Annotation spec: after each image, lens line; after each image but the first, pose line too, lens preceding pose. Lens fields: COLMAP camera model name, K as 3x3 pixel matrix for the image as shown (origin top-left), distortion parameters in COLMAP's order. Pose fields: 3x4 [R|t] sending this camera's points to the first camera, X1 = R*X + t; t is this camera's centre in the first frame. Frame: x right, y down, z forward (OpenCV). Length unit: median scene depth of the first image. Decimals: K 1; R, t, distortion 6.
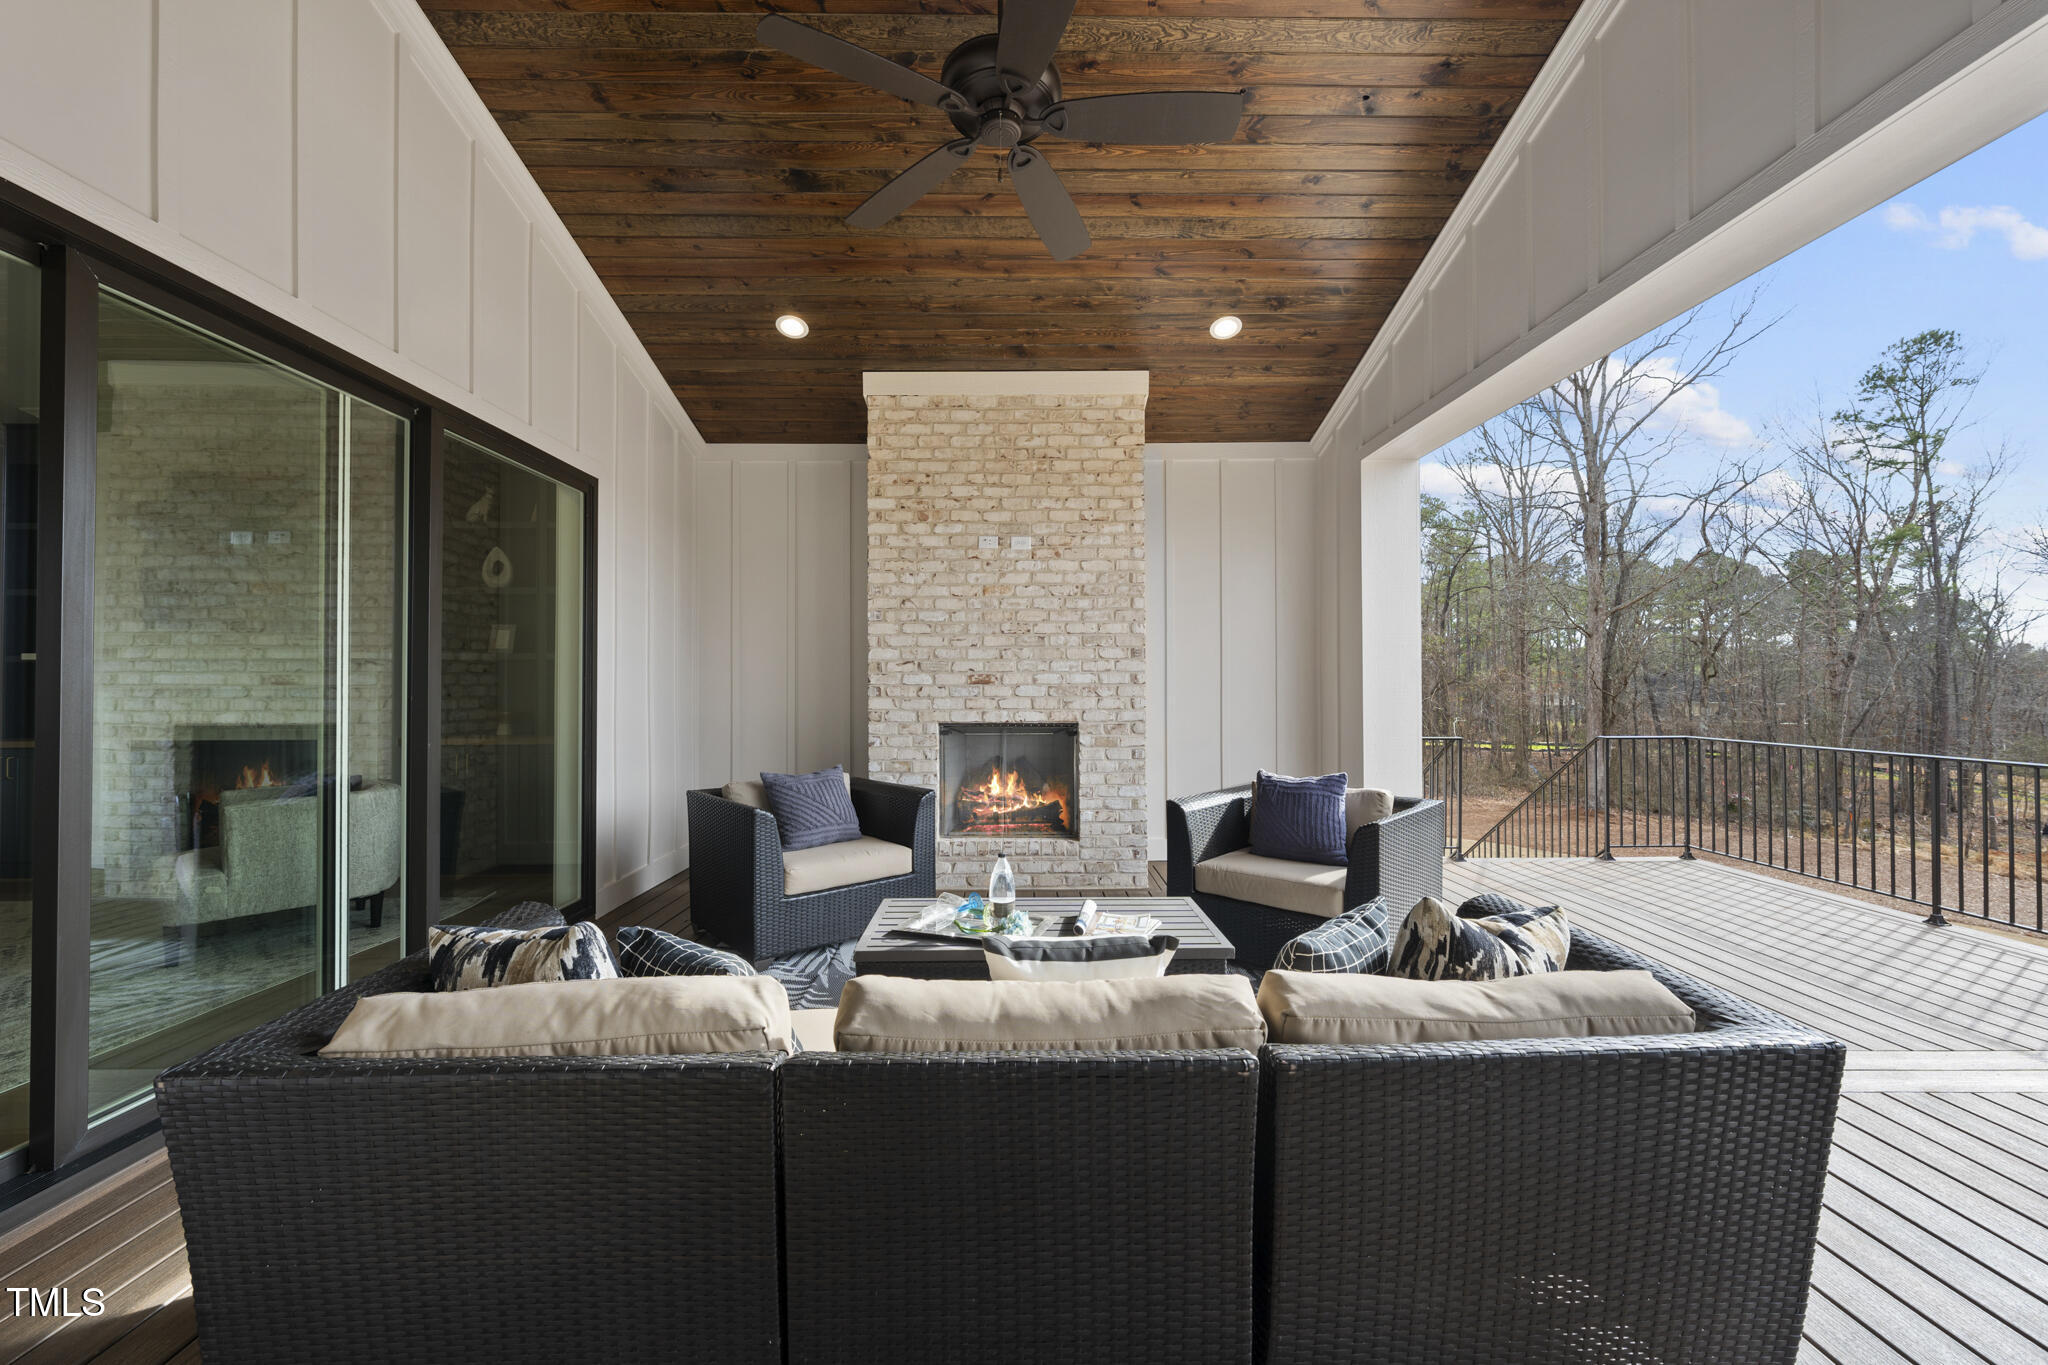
lens RADIAL K [[777.0, 0, 1023.4], [0, 777.0, 682.3], [0, 0, 1]] dist [-0.000163, 0.000055]
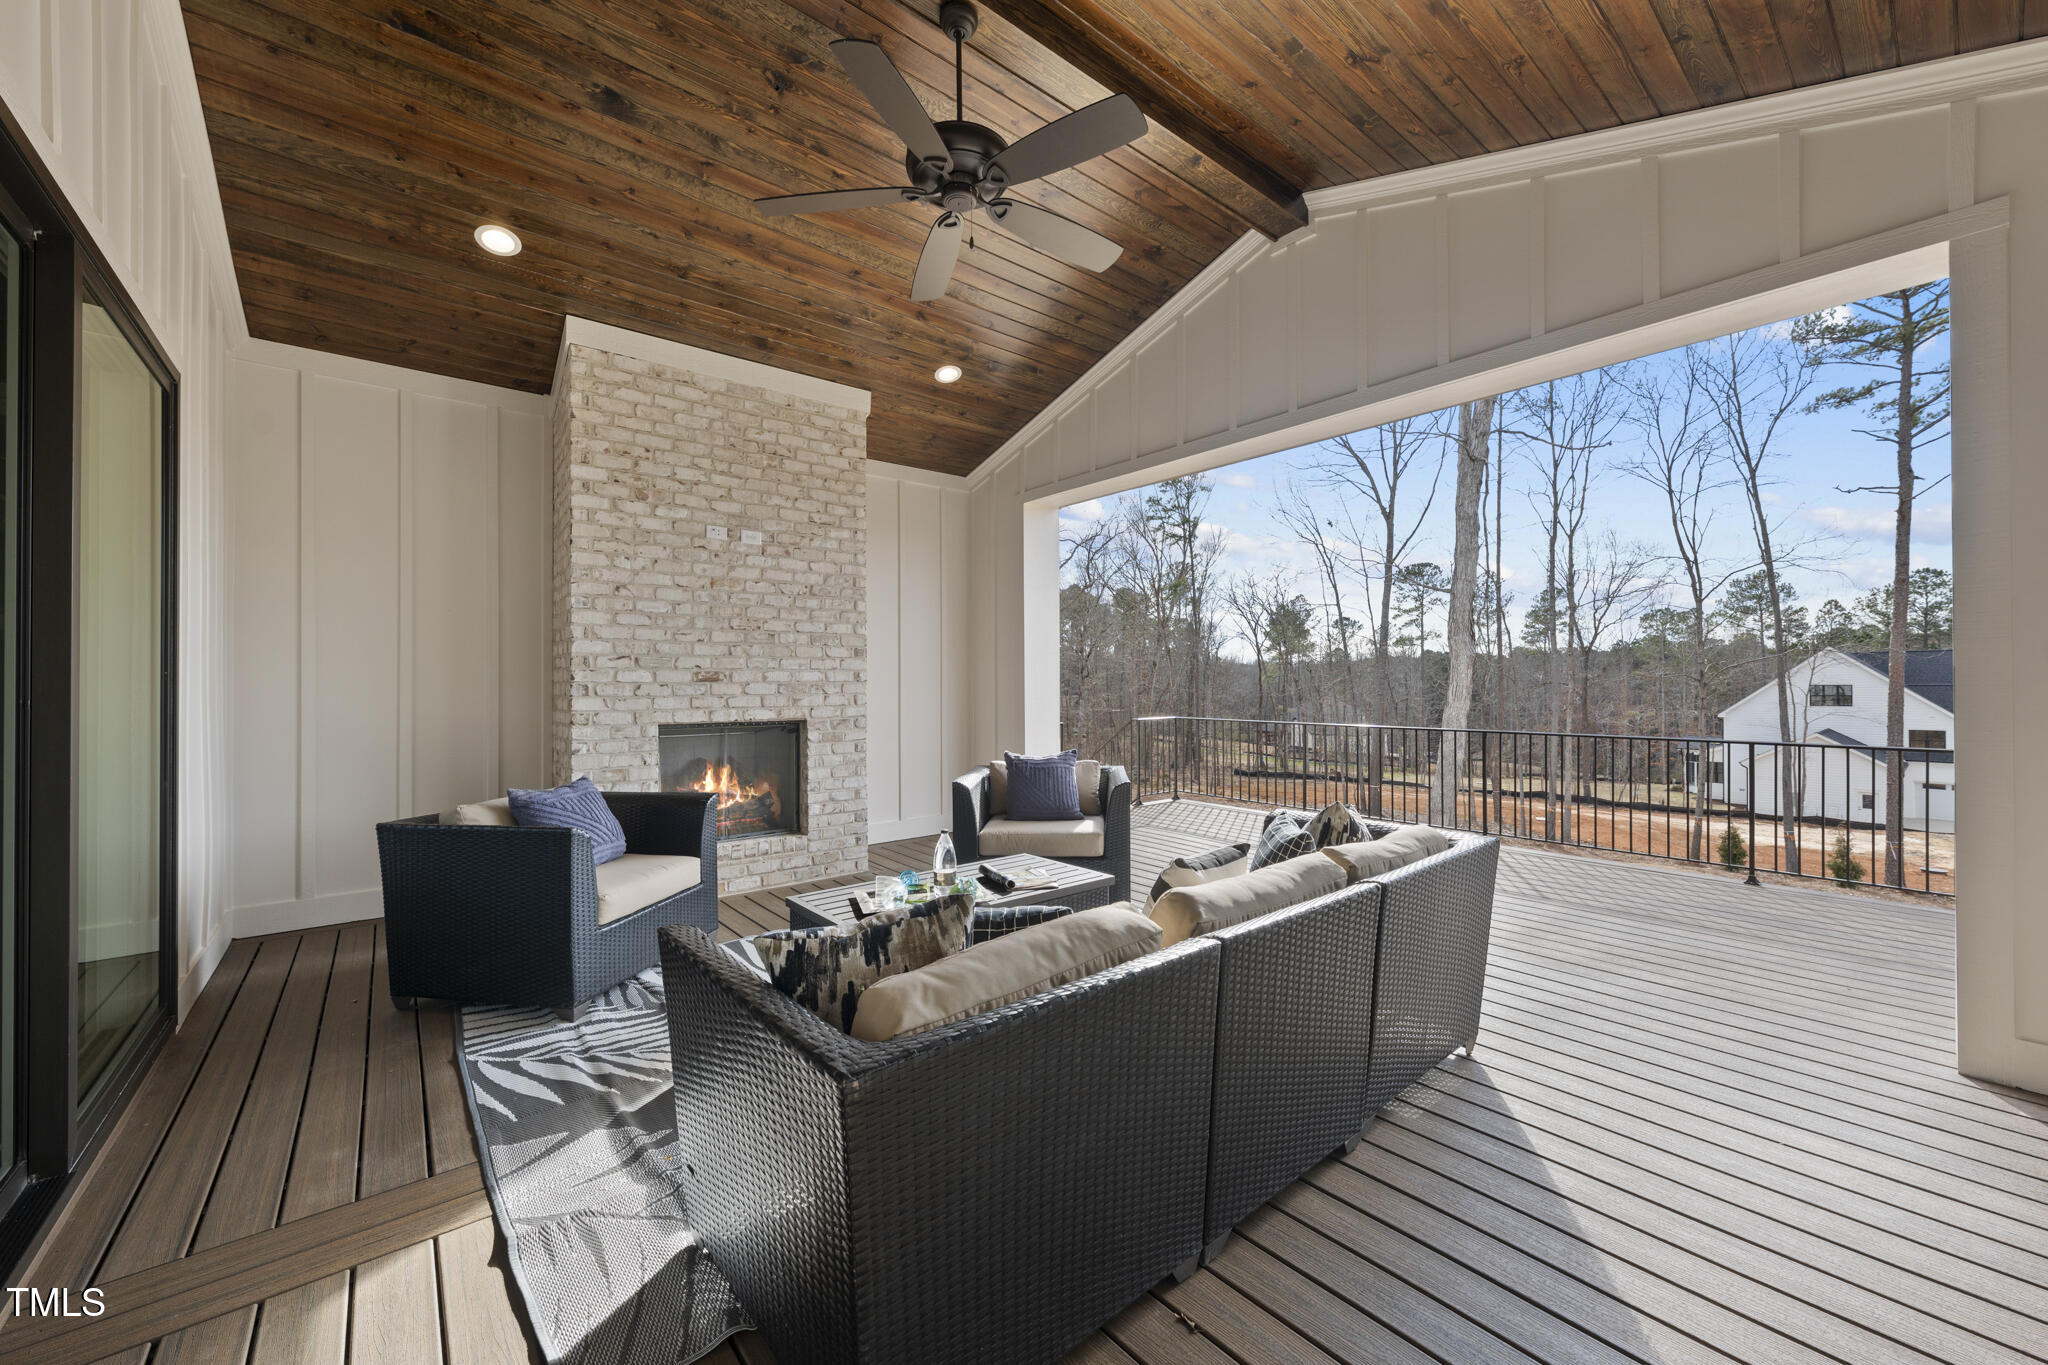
lens RADIAL K [[777.0, 0, 1028.5], [0, 777.0, 682.9], [0, 0, 1]] dist [-0.000163, 0.000055]
pose [[0.778509, -0.001076, 0.627632, -0.344637], [-0.000460, 0.999997, 0.002285, 0.001249], [-0.627633, -0.002068, 0.778507, 0.020461]]
